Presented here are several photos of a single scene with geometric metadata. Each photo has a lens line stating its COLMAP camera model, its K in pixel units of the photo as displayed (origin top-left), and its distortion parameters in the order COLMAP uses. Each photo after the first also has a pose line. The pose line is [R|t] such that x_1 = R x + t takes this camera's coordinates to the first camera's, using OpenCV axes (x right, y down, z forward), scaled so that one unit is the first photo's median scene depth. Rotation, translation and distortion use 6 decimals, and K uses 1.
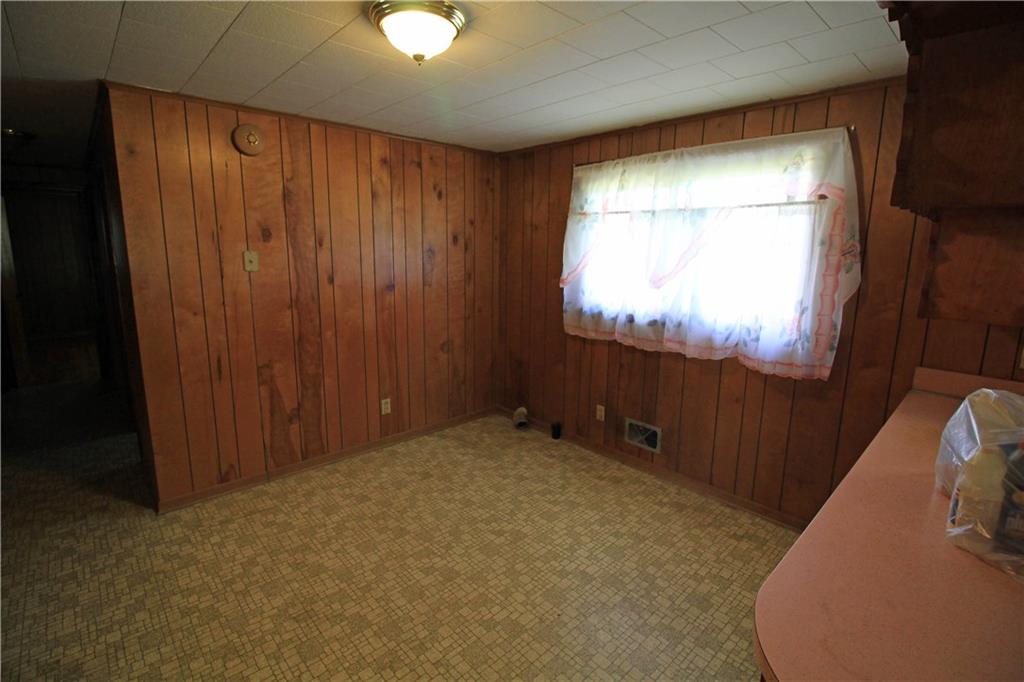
lens RADIAL K [[474.6, 0, 510.2], [0, 474.6, 329.5], [0, 0, 1]] dist [-0.014433, -0.004384]
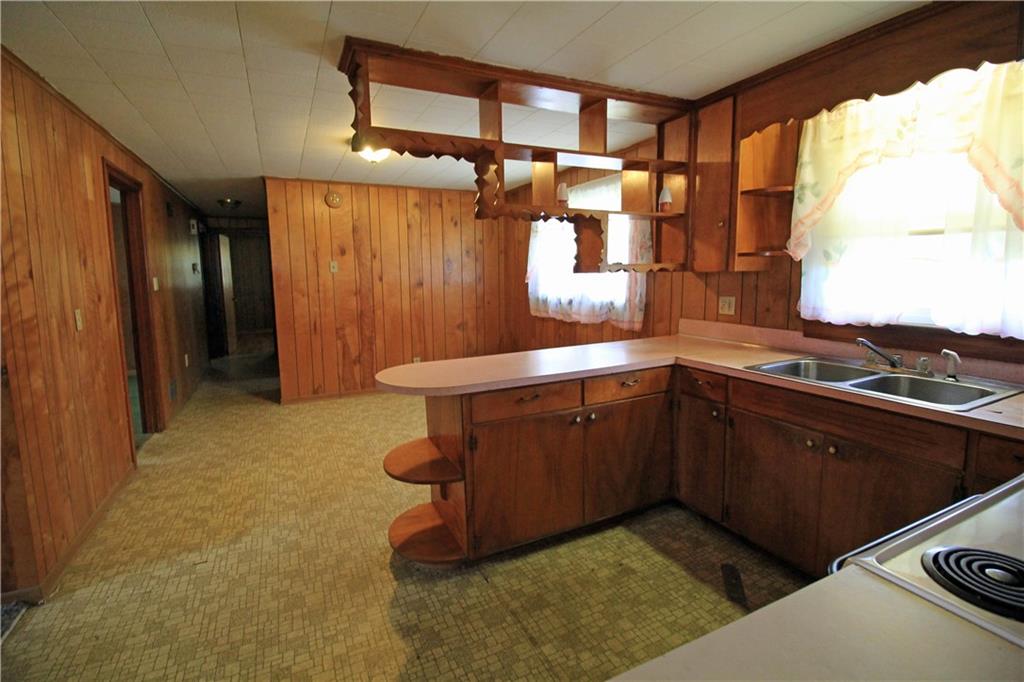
lens RADIAL K [[474.6, 0, 514.8], [0, 474.6, 329.4], [0, 0, 1]] dist [-0.014433, -0.004384]
pose [[0.957478, 0.011157, -0.288289, 0.635131], [-0.027057, 0.998321, -0.051225, 0.166291], [0.287234, 0.056847, 0.956172, -0.499505]]
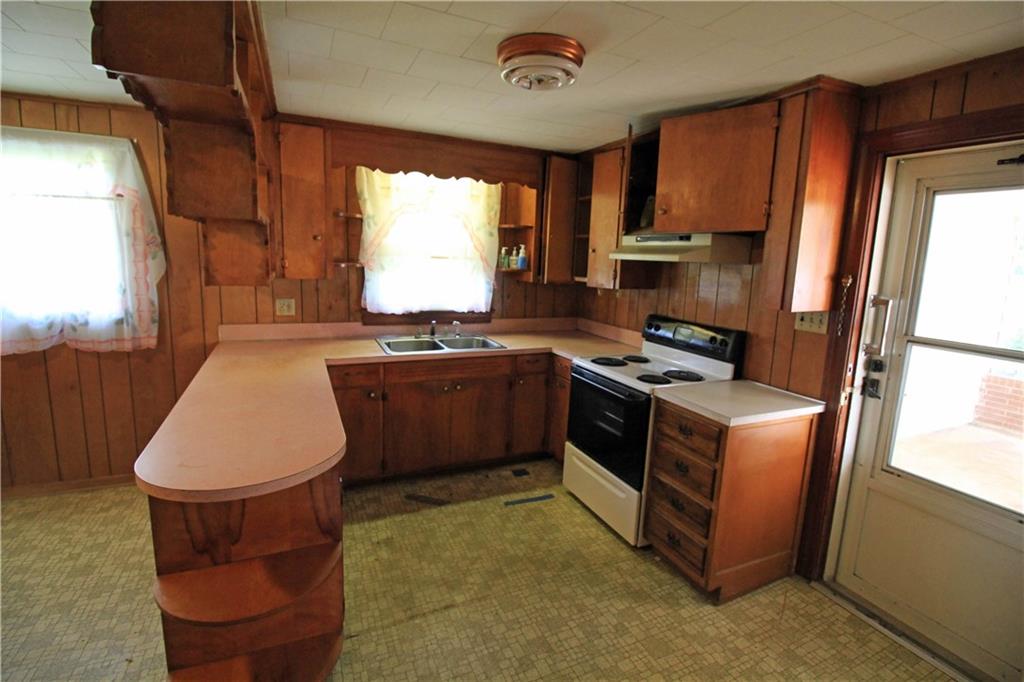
lens RADIAL K [[474.6, 0, 512.6], [0, 474.6, 332.3], [0, 0, 1]] dist [-0.014433, -0.004384]
pose [[0.306978, -0.150159, 0.939796, -0.157010], [0.130964, 0.984746, 0.114563, 0.042765], [-0.942663, 0.087911, 0.321960, -0.231006]]
